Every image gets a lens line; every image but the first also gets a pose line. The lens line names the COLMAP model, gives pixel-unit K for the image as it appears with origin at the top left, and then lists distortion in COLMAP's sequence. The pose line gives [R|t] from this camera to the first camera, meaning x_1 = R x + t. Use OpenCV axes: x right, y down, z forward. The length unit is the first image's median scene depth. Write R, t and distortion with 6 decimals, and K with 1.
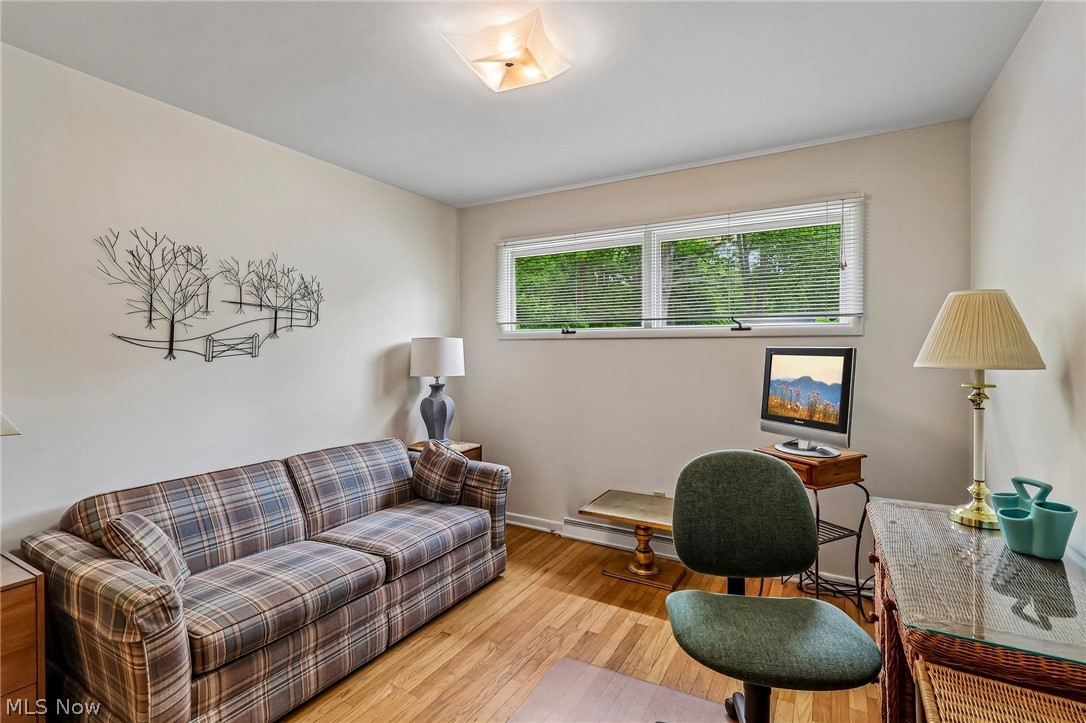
lens RADIAL K [[513.5, 0, 551.1], [0, 513.5, 349.6], [0, 0, 1]] dist [-0.004083, 0.002836]
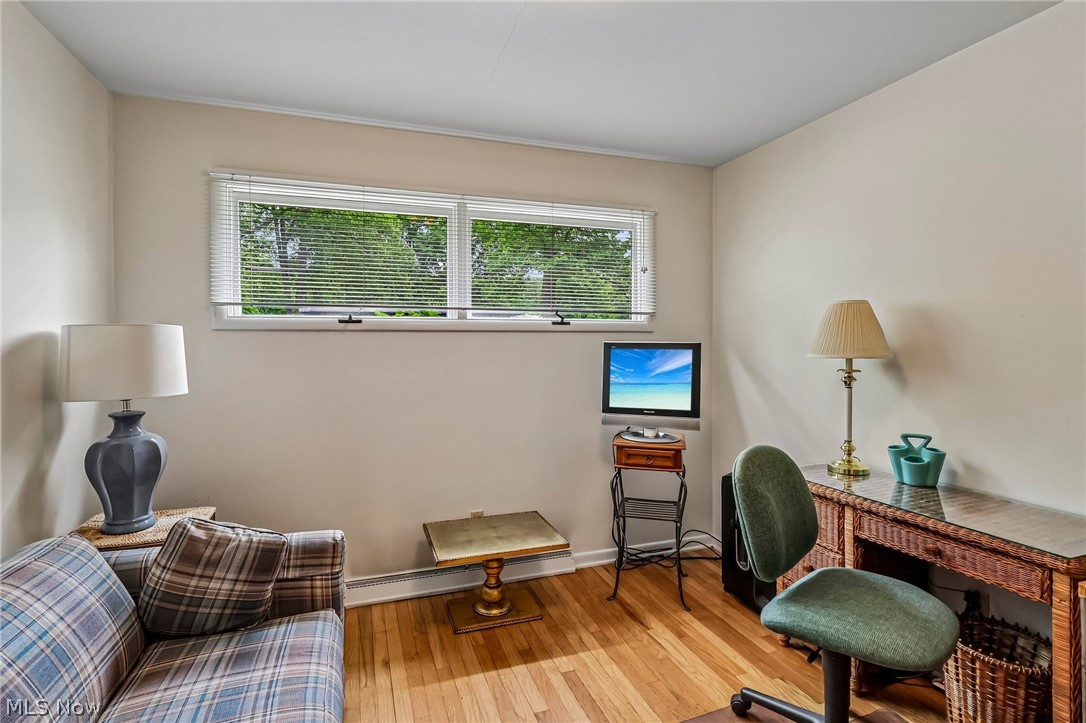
lens RADIAL K [[513.5, 0, 556.1], [0, 513.5, 343.3], [0, 0, 1]] dist [-0.004083, 0.002836]
pose [[0.660377, -0.004045, 0.750923, -0.392611], [0.002802, 0.999992, 0.002922, -0.005245], [-0.750929, 0.000174, 0.660383, 0.383558]]
